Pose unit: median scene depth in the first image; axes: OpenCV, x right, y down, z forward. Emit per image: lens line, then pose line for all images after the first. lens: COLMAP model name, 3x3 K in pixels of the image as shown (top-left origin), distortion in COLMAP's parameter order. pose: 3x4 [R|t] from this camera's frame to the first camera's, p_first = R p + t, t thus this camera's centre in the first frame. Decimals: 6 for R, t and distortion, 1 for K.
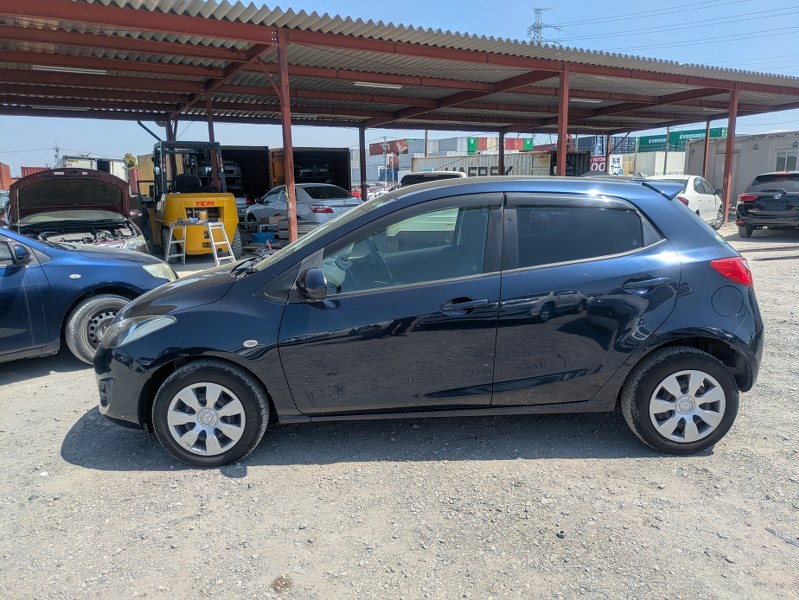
lens RADIAL K [[585.7, 0, 402.0], [0, 585.7, 288.3], [0, 0, 1]] dist [0.008222, 0.000209]
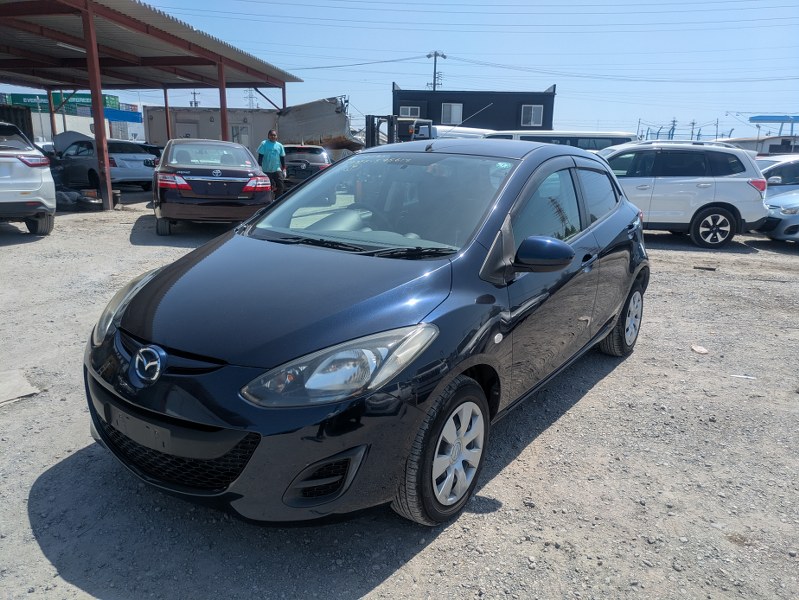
lens RADIAL K [[591.3, 0, 402.5], [0, 591.3, 301.2], [0, 0, 1]] dist [0.012935, -0.006216]
pose [[0.596724, -0.160349, 0.786263, -0.928239], [0.105030, 0.987009, 0.121578, -0.063569], [-0.795544, 0.010033, 0.605813, 0.601540]]
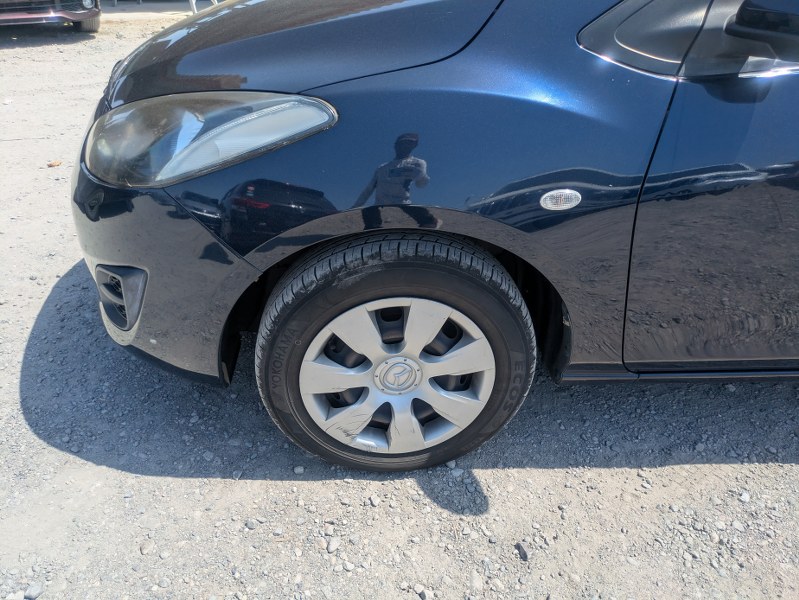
lens RADIAL K [[585.7, 0, 402.0], [0, 585.7, 288.3], [0, 0, 1]] dist [0.008222, 0.000209]
pose [[0.996196, 0.035769, 0.079462, -0.362829], [-0.061357, 0.935431, 0.348144, 0.028960], [-0.061878, -0.351695, 0.934067, 0.654483]]
